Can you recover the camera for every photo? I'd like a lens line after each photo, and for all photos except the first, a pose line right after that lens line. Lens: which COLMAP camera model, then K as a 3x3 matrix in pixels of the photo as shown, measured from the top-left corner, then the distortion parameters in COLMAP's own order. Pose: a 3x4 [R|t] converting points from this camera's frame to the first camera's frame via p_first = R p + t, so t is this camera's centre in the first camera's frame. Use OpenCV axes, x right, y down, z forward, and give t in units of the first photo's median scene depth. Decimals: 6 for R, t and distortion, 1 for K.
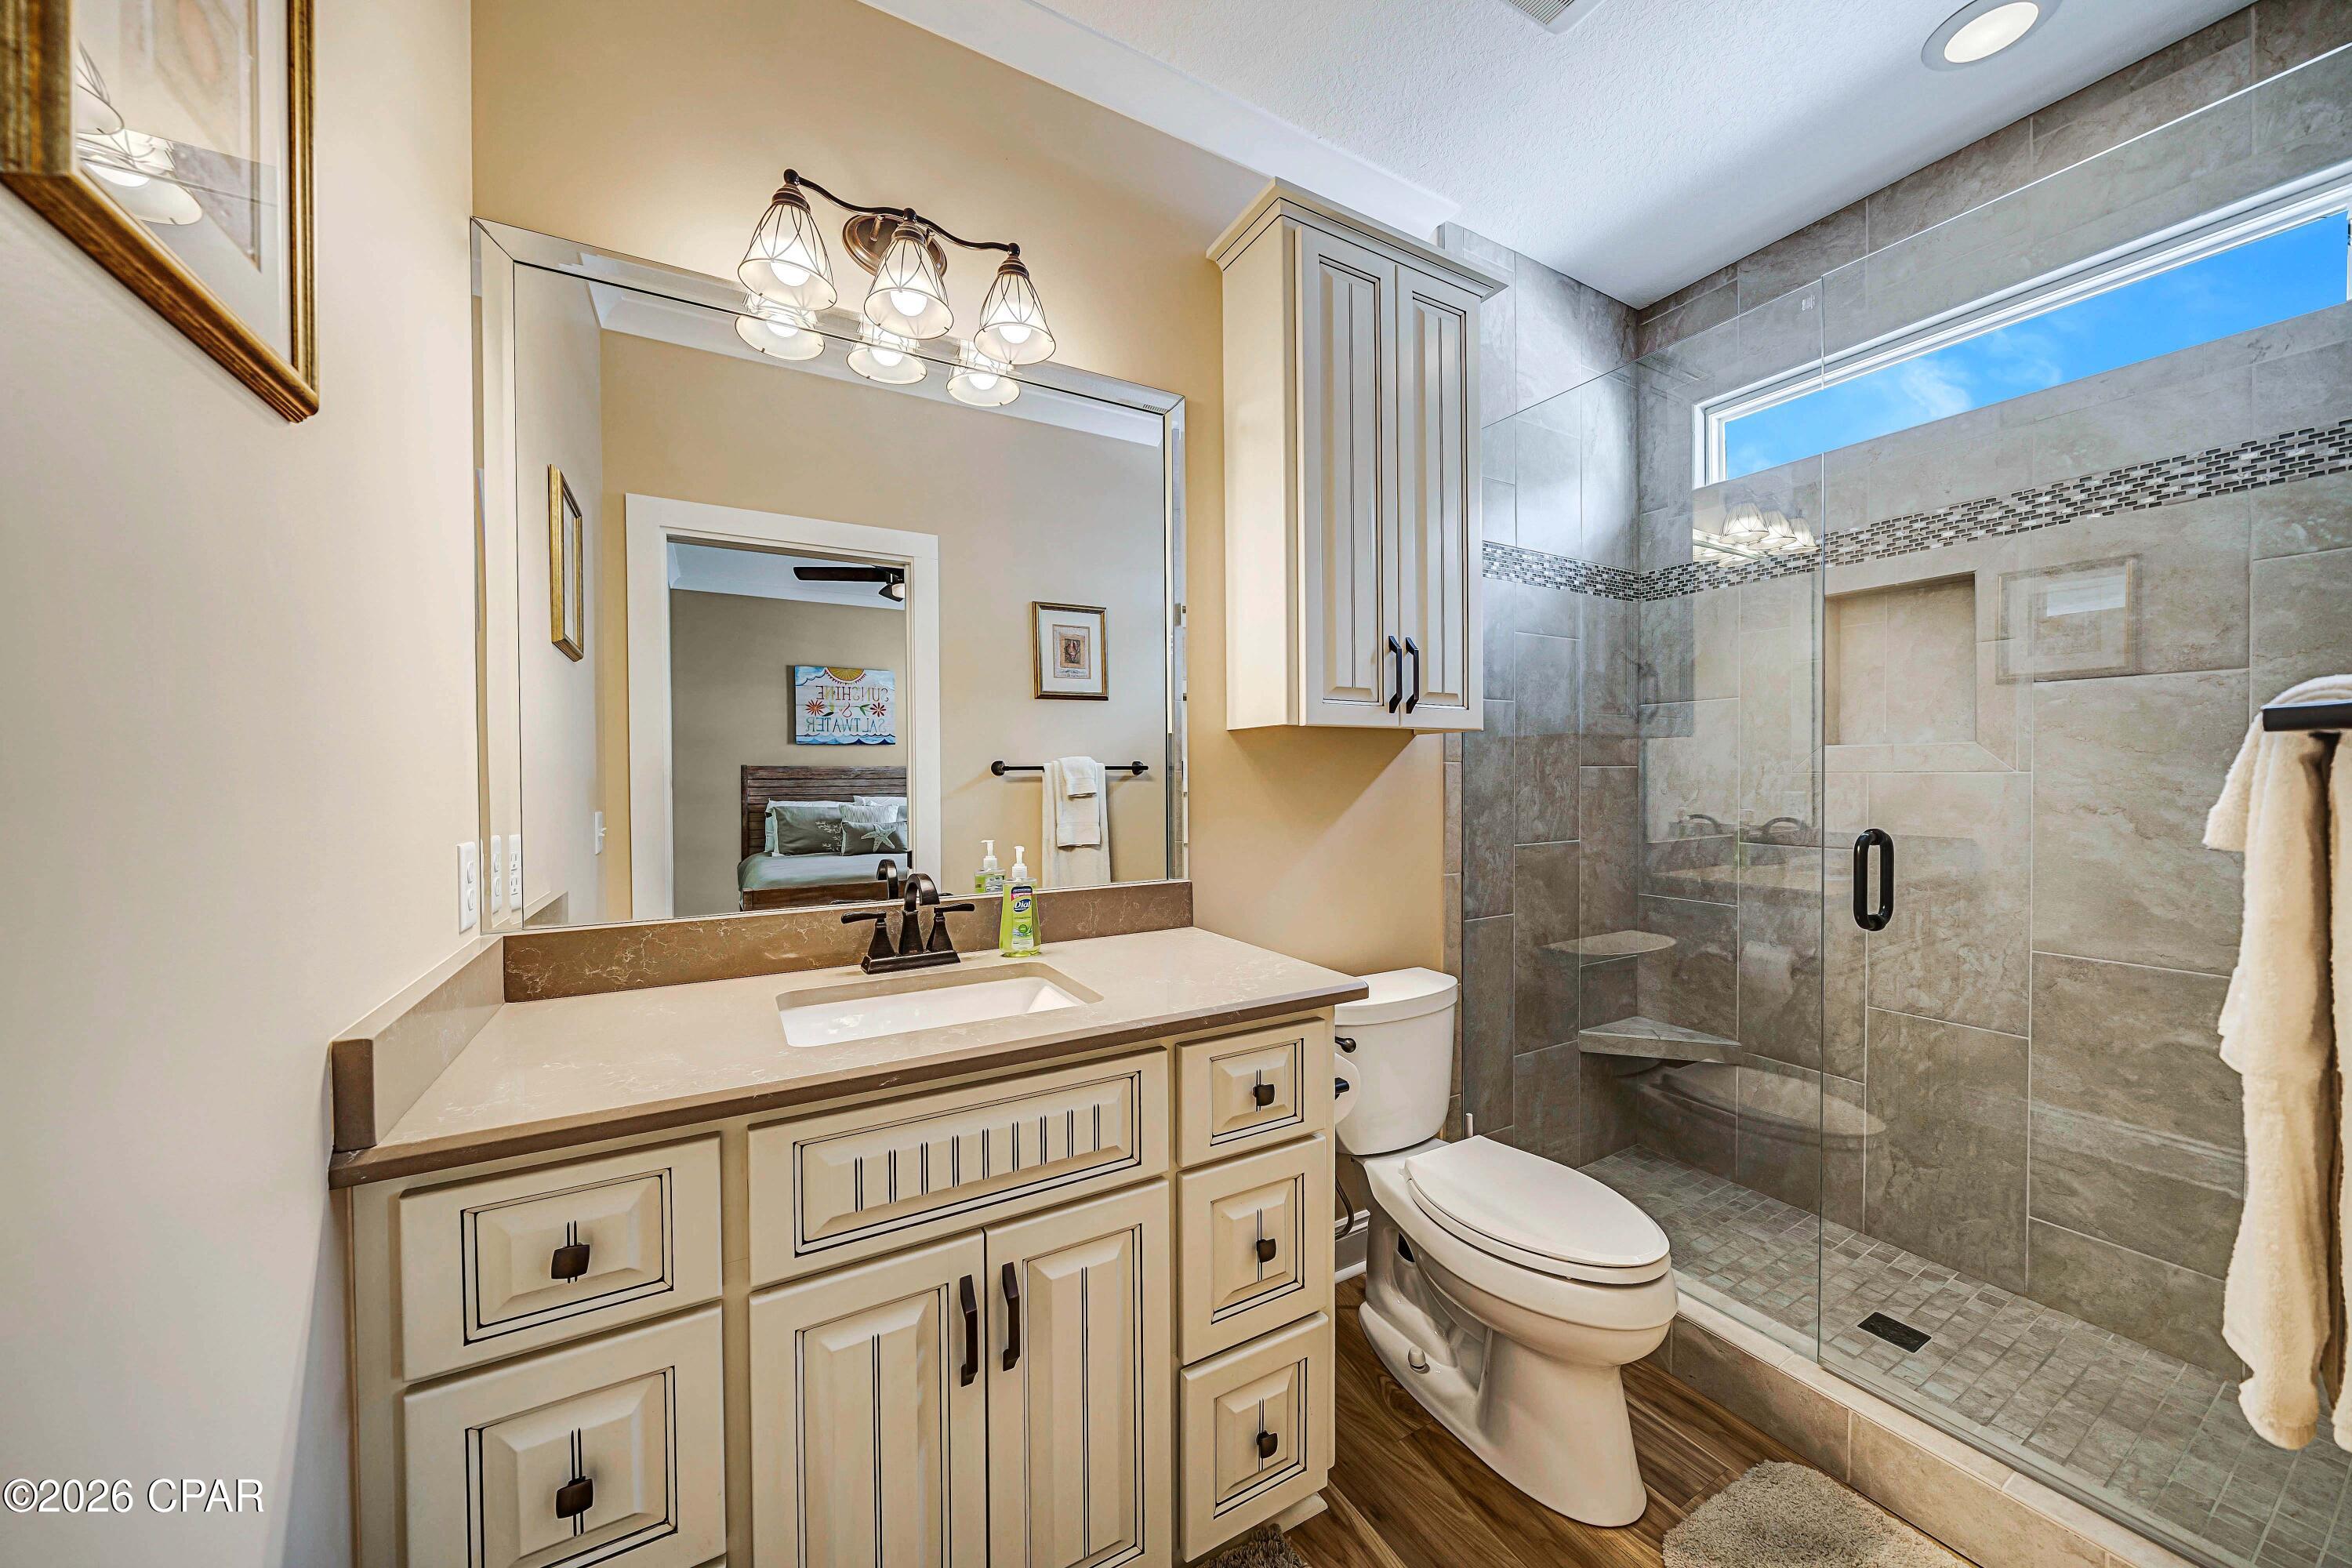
lens RADIAL K [[812.5, 0, 1169.6], [0, 812.5, 783.1], [0, 0, 1]] dist [-0.005010, -0.000142]
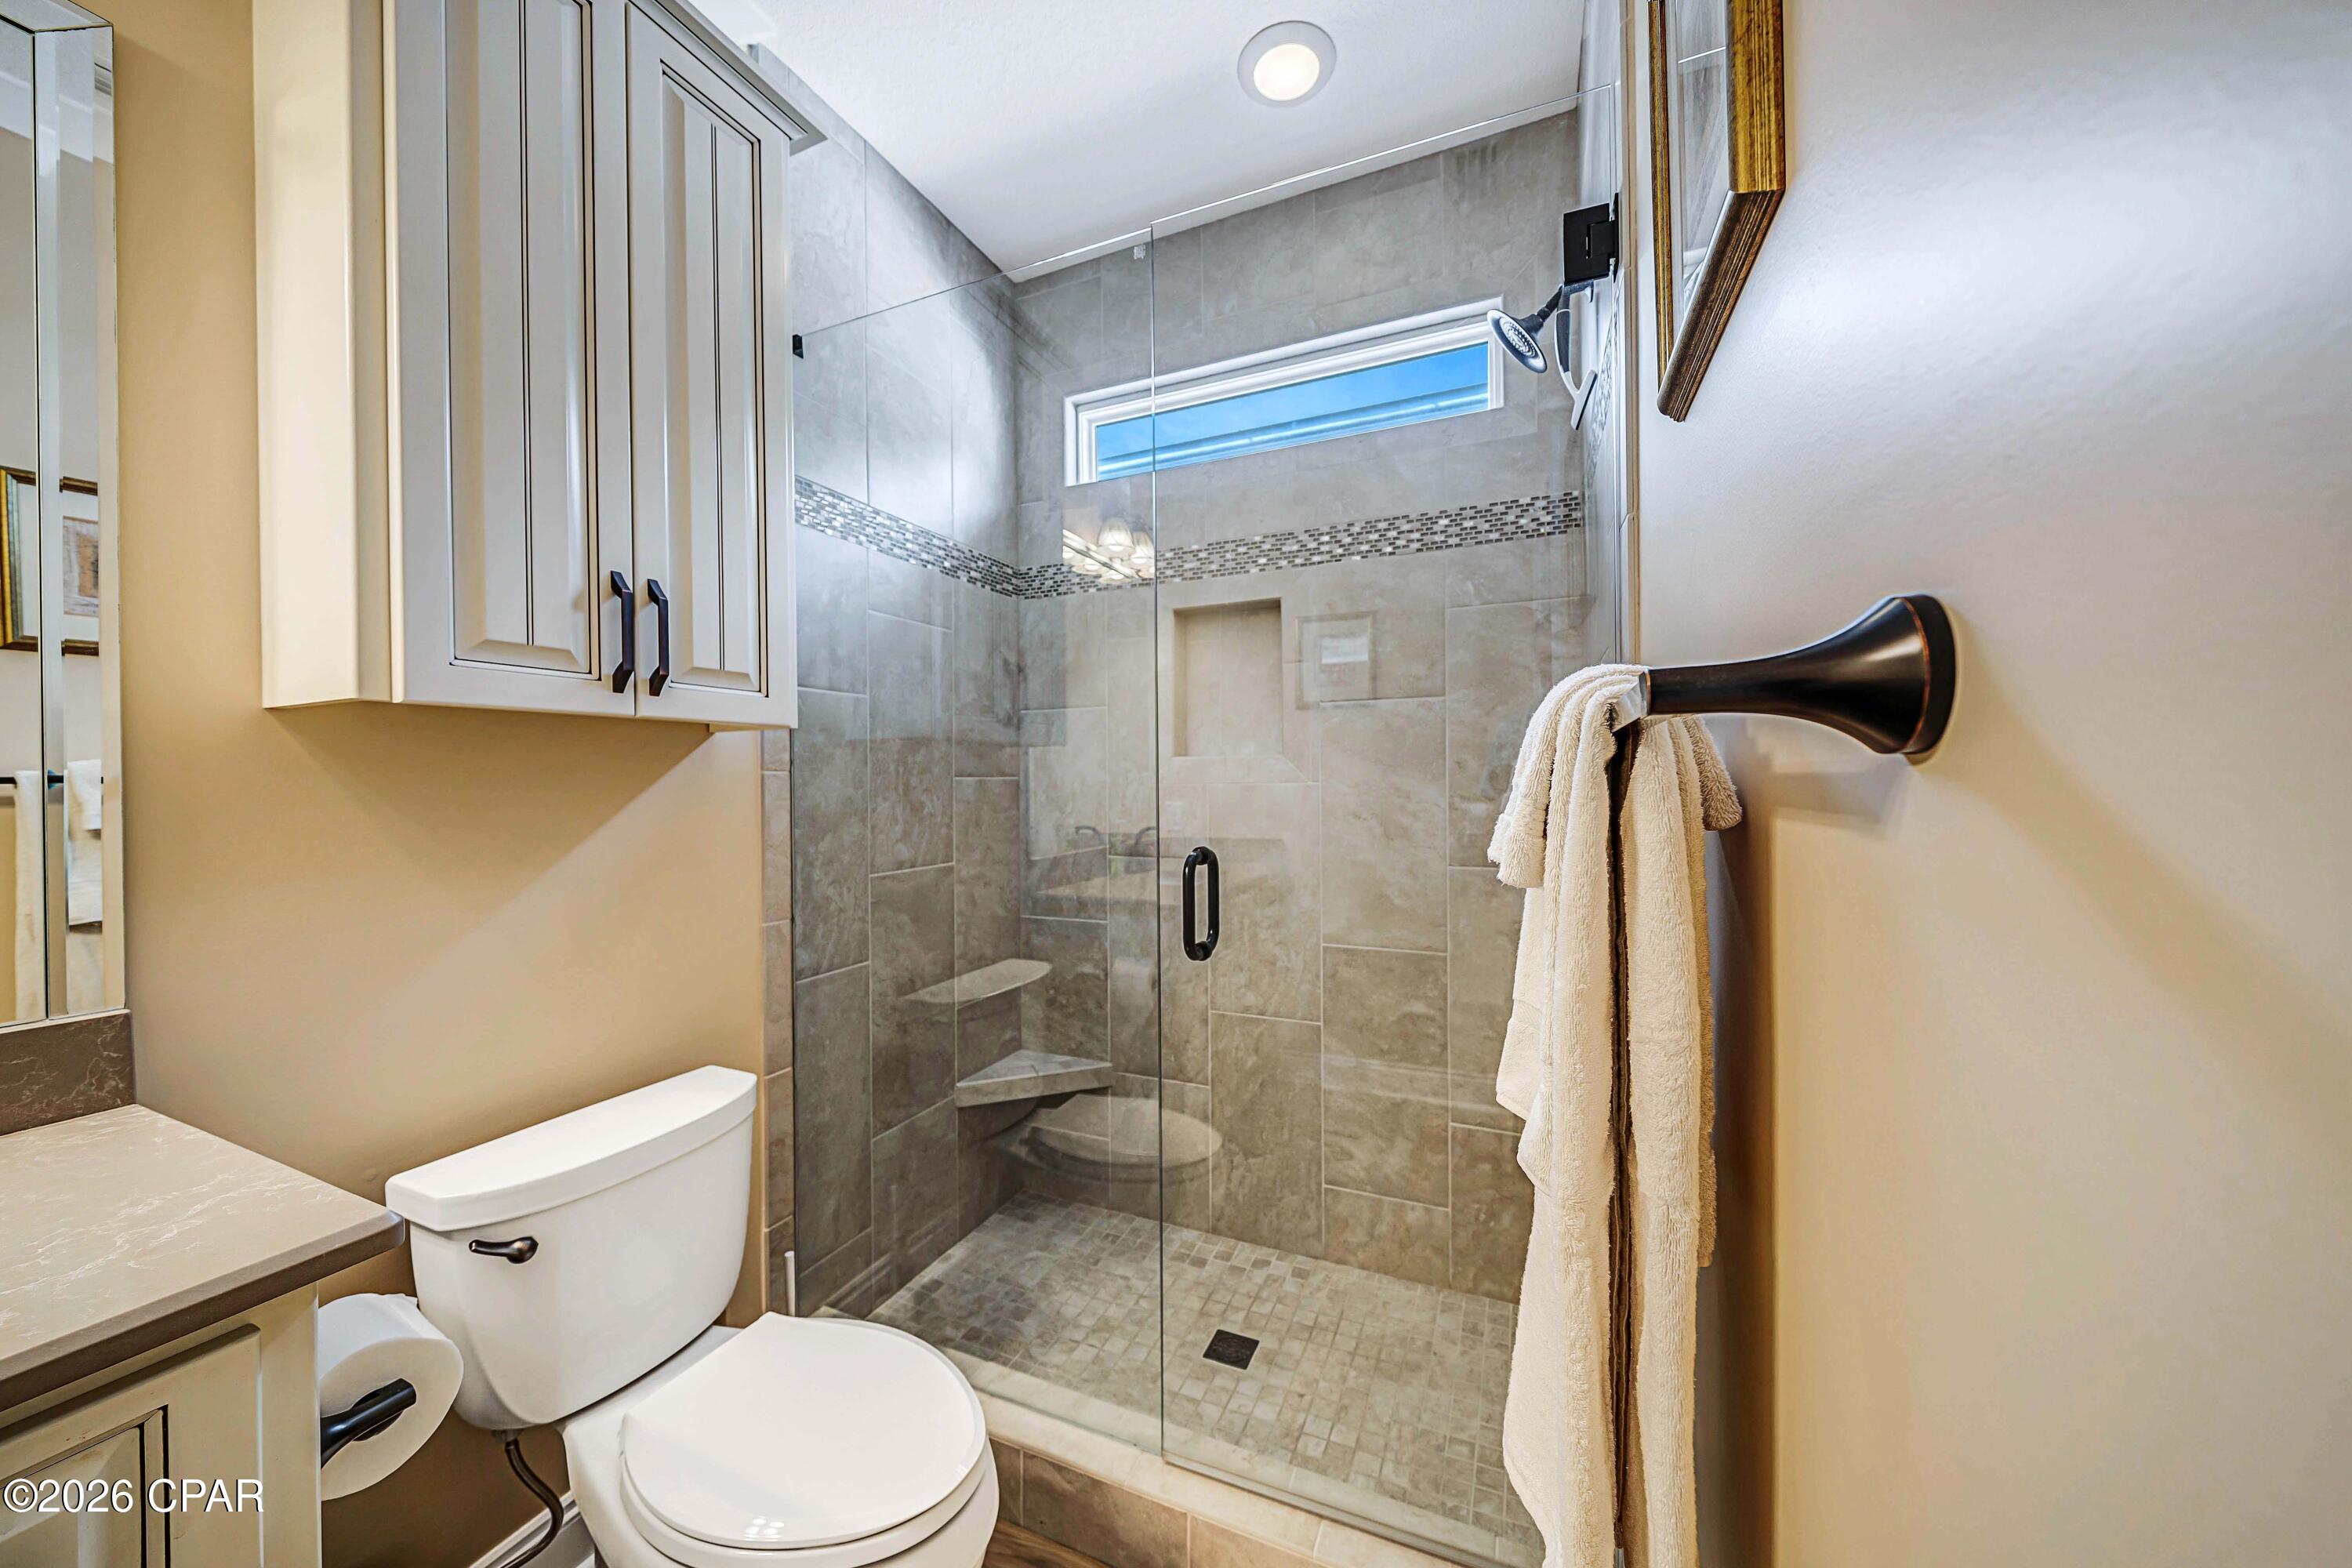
lens RADIAL K [[807.0, 0, 1168.6], [0, 807.0, 784.7], [0, 0, 1]] dist [-0.005986, -0.000141]
pose [[0.802314, -0.004136, 0.596888, 0.232363], [0.011158, 0.999905, -0.008070, -0.004345], [-0.596798, 0.013135, 0.802284, 0.228397]]
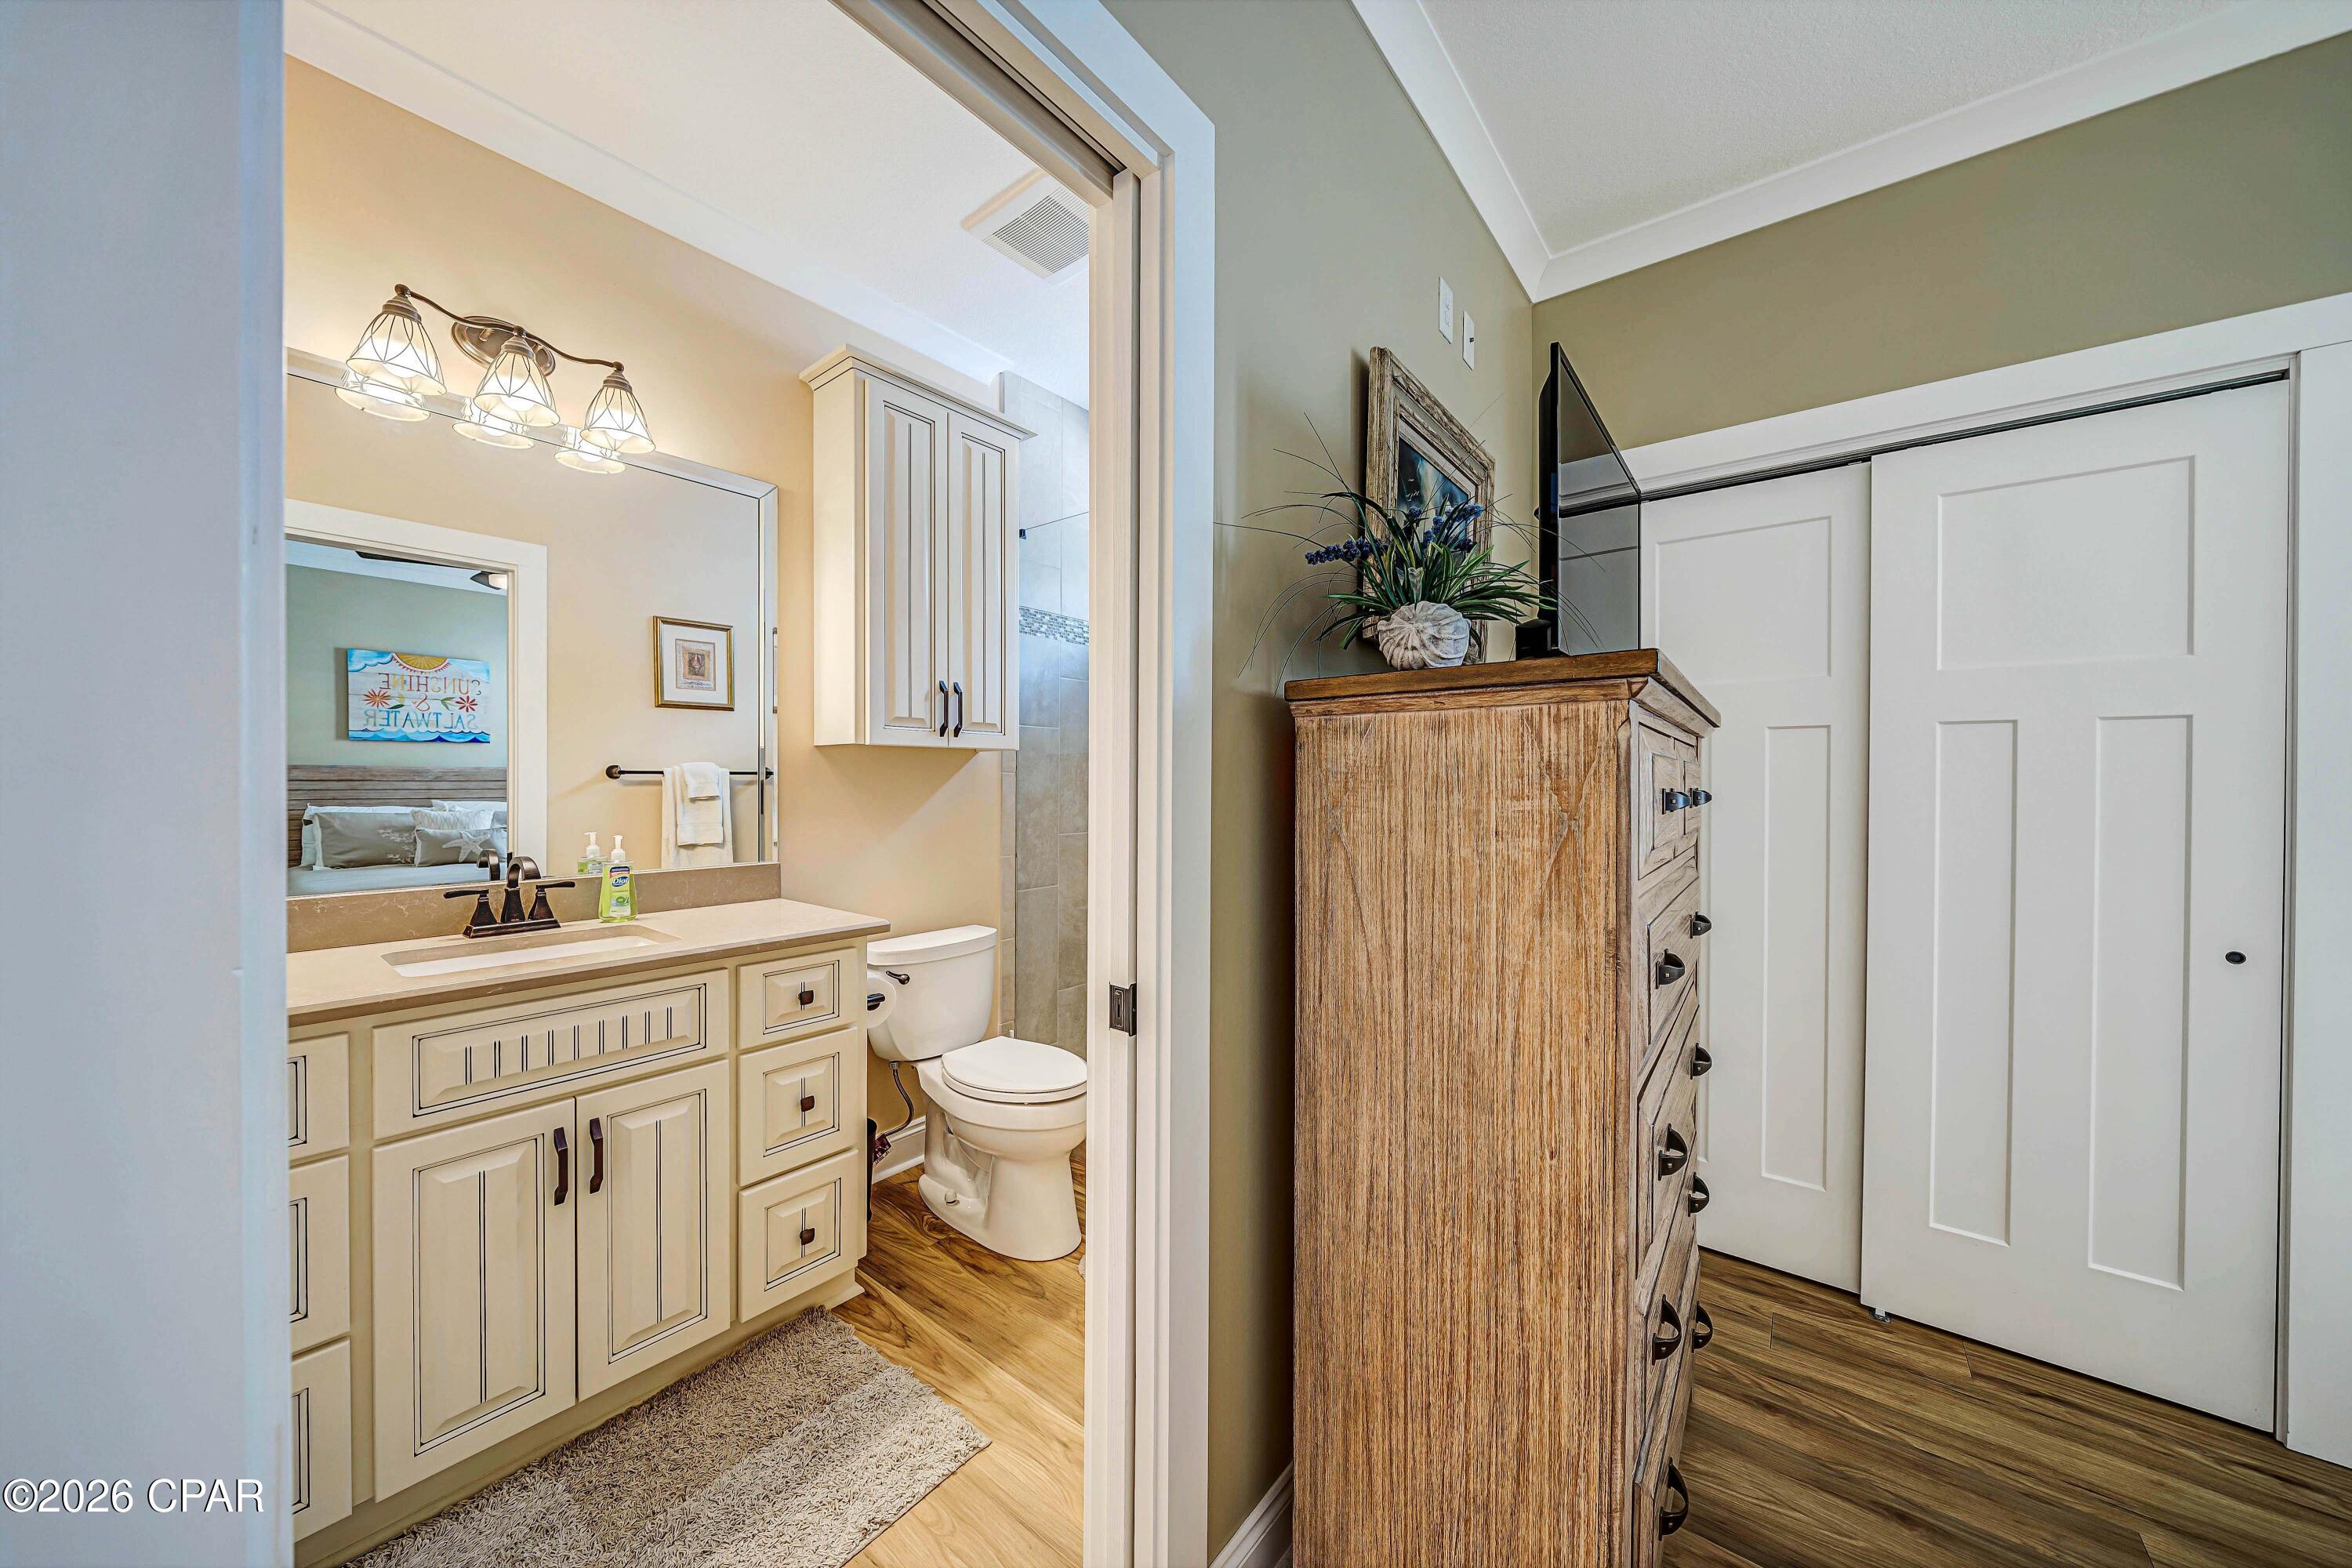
lens RADIAL K [[807.0, 0, 1168.6], [0, 807.0, 784.7], [0, 0, 1]] dist [-0.005986, -0.000141]
pose [[0.929195, 0.007521, 0.369513, 0.120837], [-0.005312, 0.999961, -0.006996, 0.002591], [-0.369552, 0.004538, 0.929199, -0.394435]]
